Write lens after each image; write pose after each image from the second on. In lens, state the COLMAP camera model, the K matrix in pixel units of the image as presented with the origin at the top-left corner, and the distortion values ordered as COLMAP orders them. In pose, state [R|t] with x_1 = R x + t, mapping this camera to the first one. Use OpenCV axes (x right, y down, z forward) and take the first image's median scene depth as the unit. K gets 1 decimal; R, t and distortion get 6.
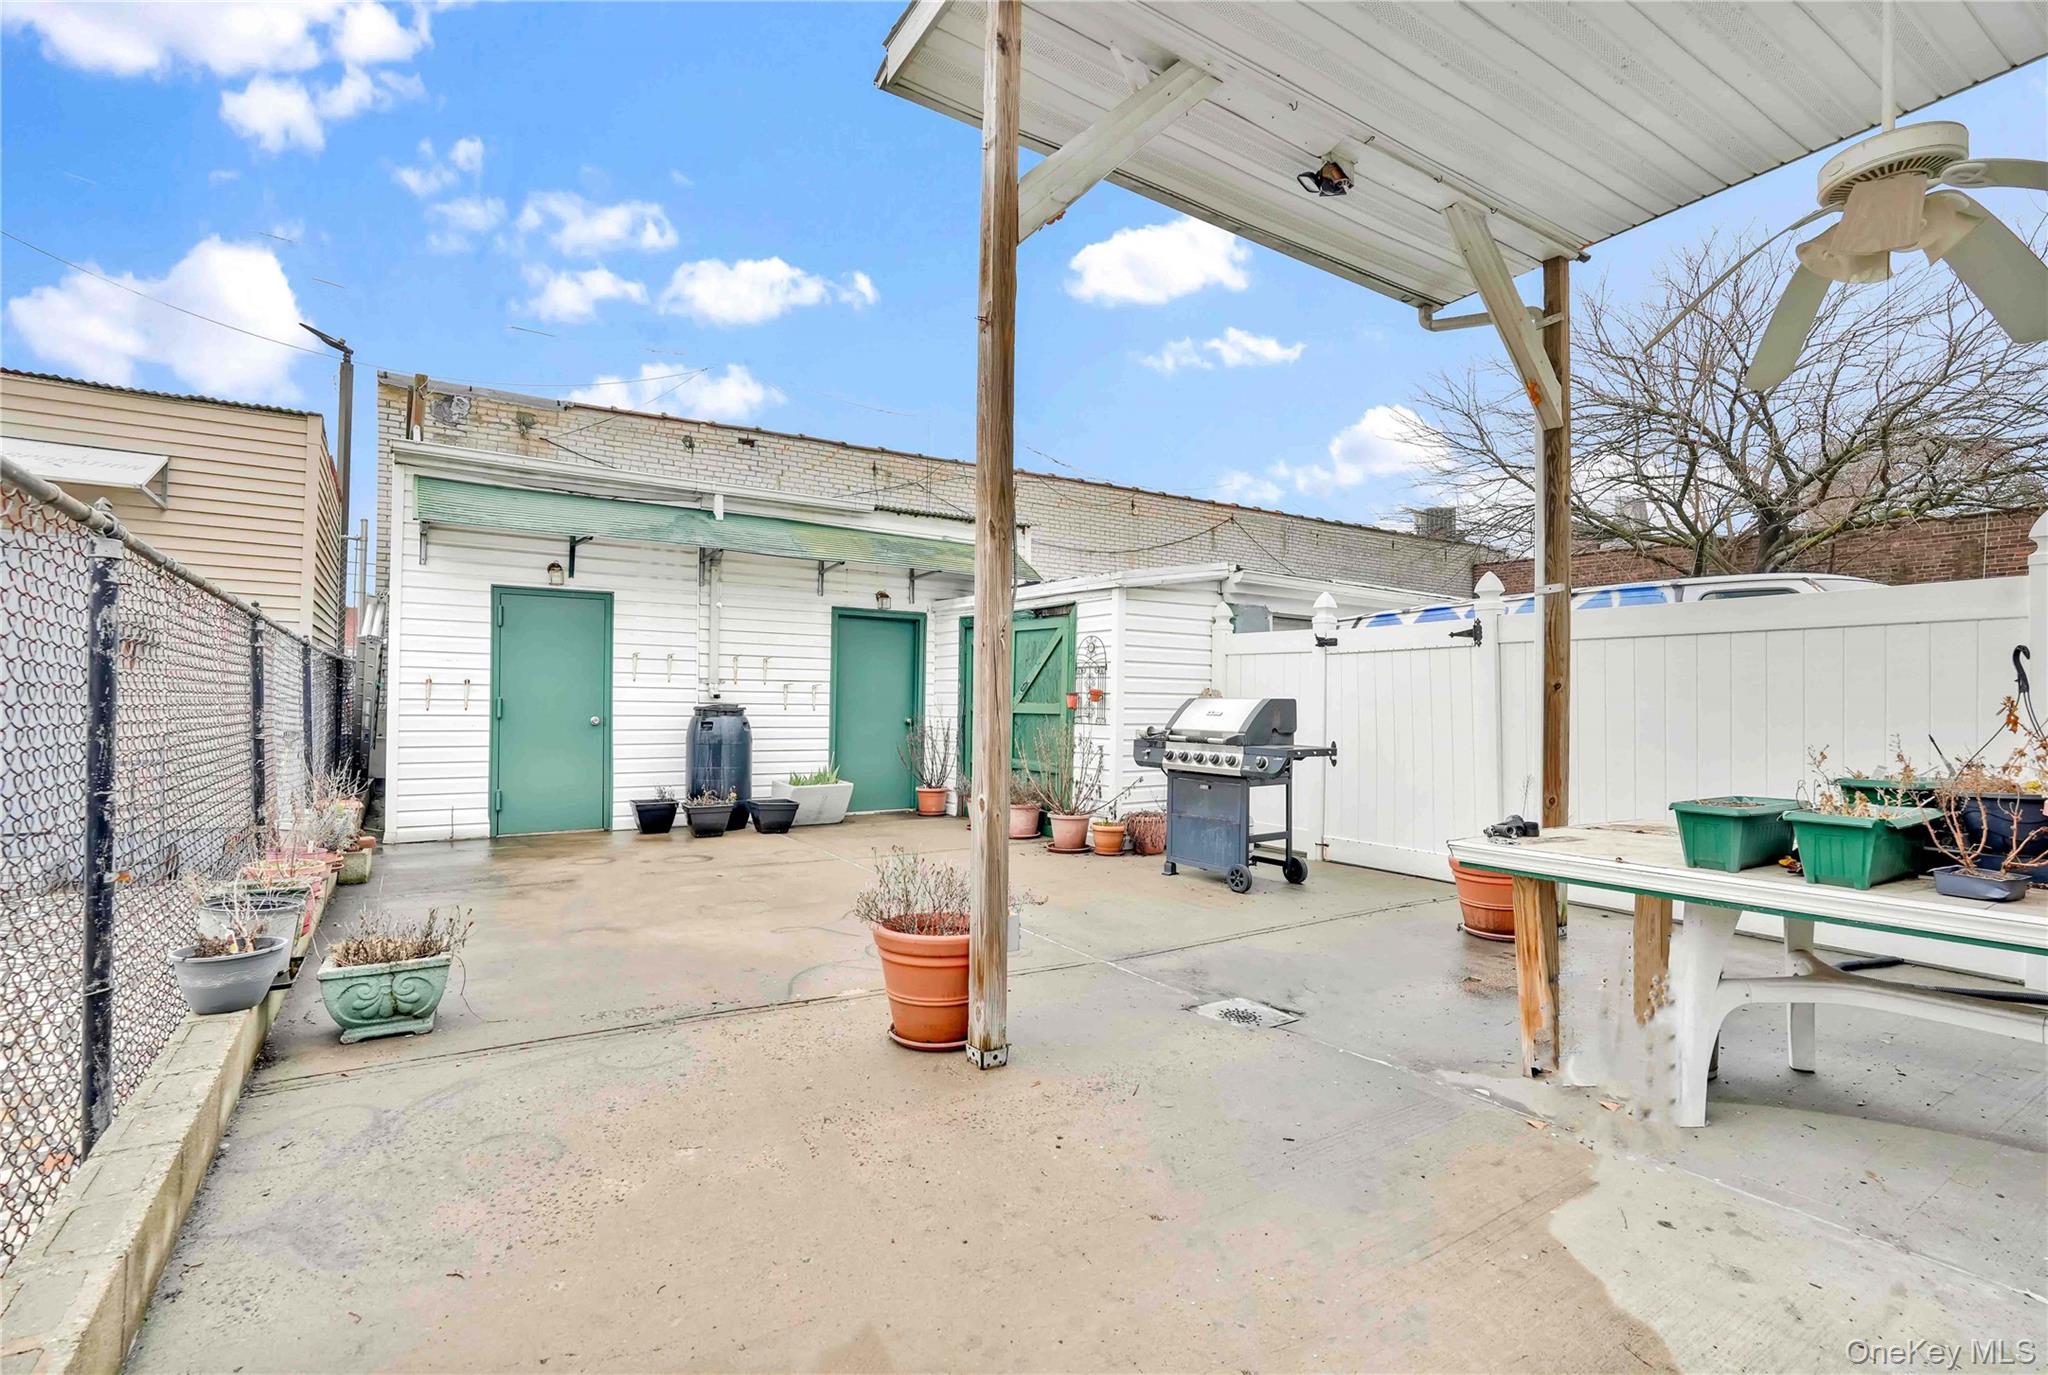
lens RADIAL K [[916.6, 0, 1014.4], [0, 916.6, 694.8], [0, 0, 1]] dist [-0.002900, -0.000172]
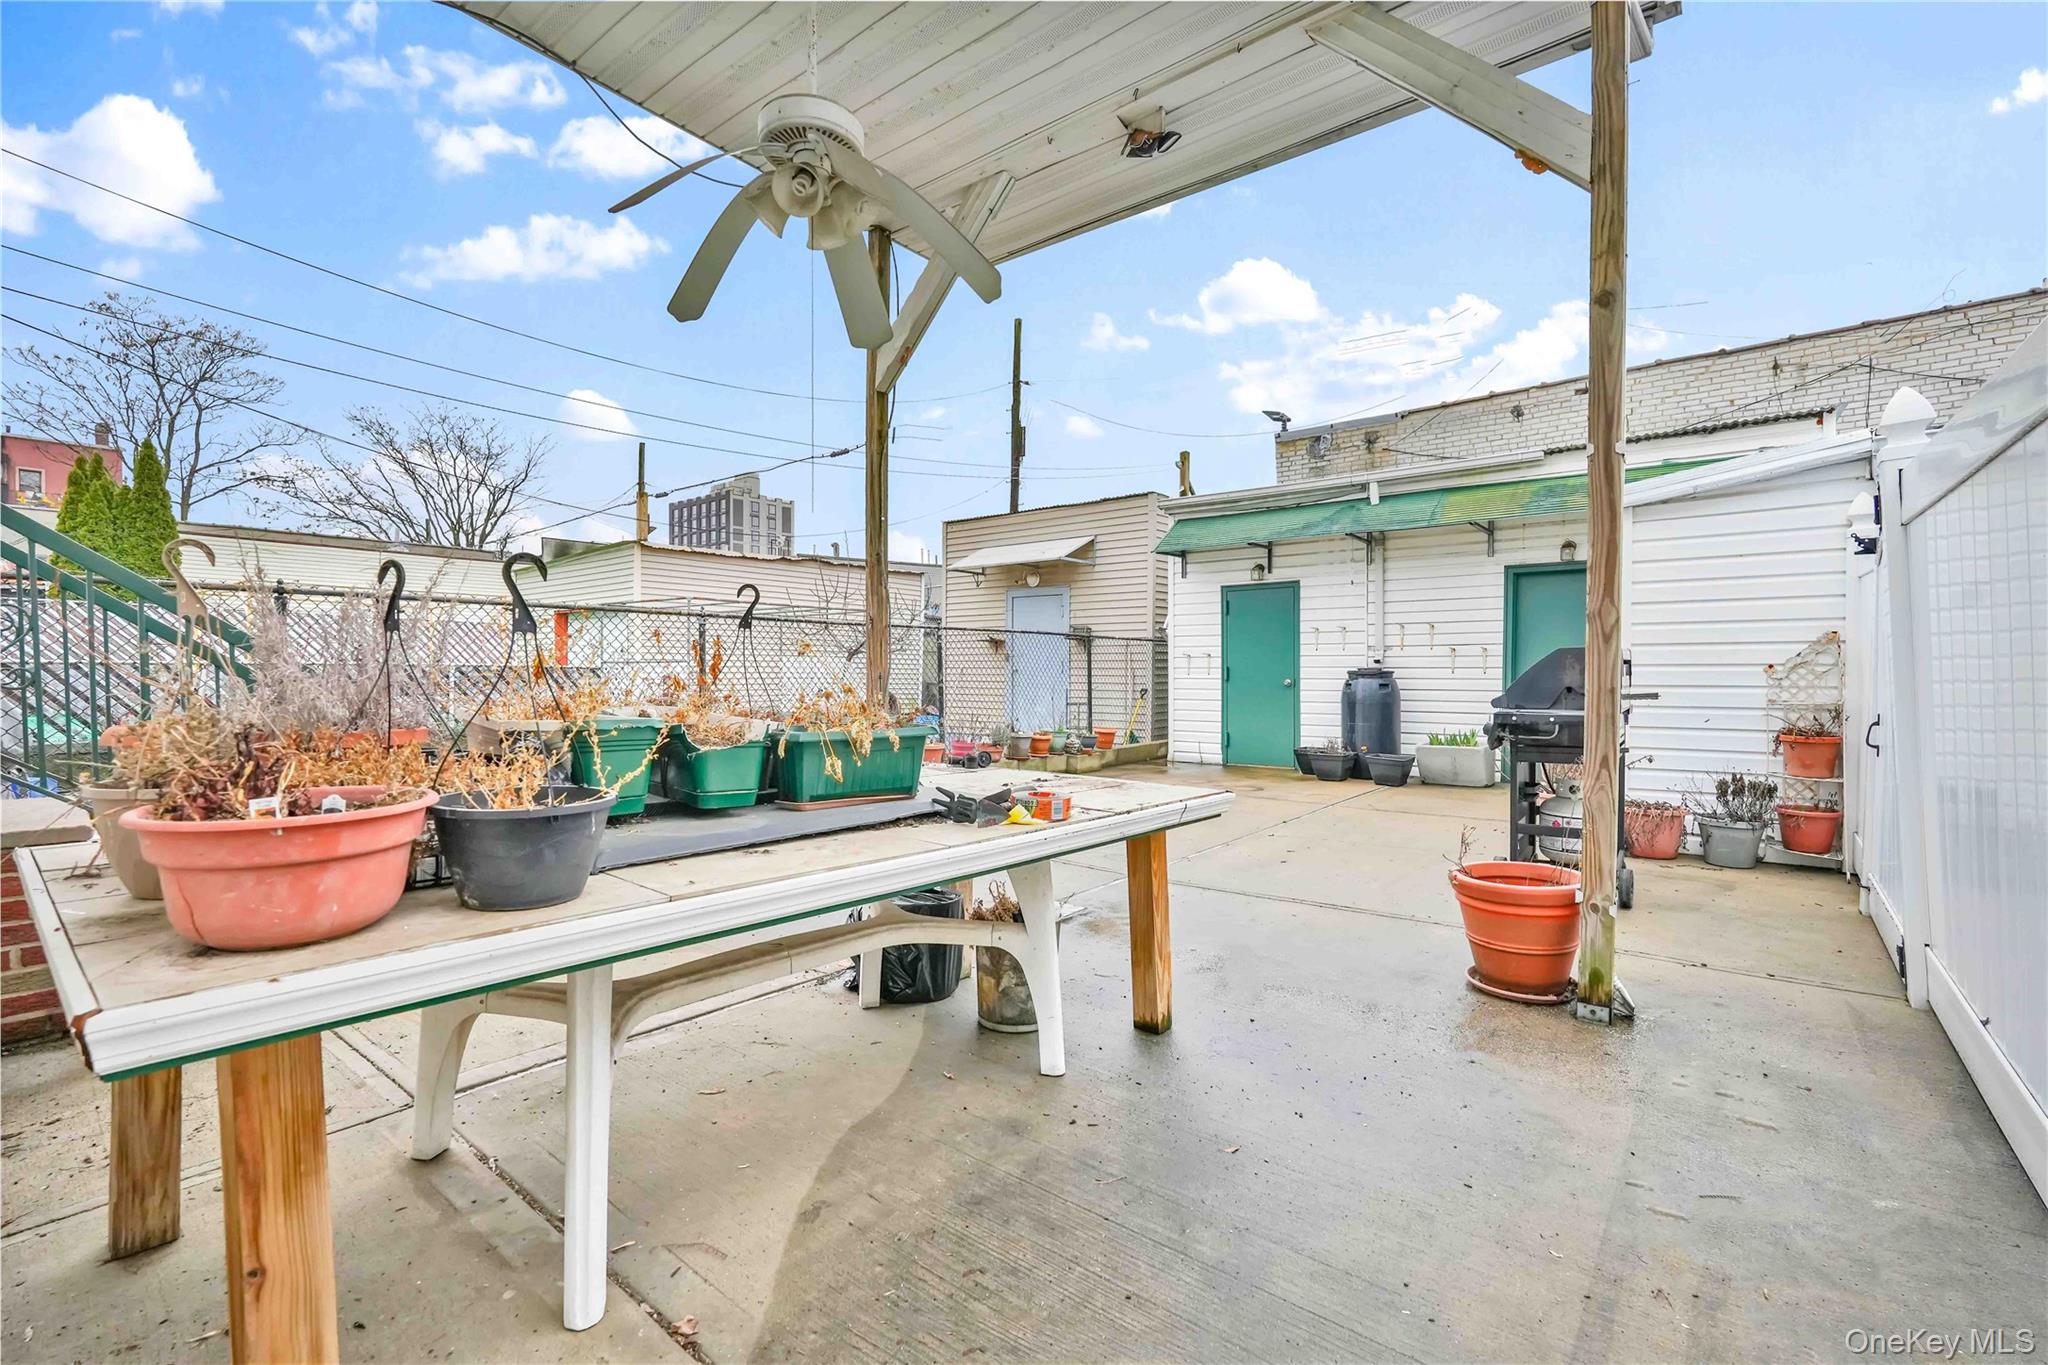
lens RADIAL K [[908.3, 0, 1015.5], [0, 908.3, 684.9], [0, 0, 1]] dist [-0.000737, -0.000058]
pose [[0.320887, -0.000430, -0.947118, 0.589441], [0.010005, 0.999946, 0.002935, 0.022829], [0.947065, -0.010418, 0.320873, 0.220090]]
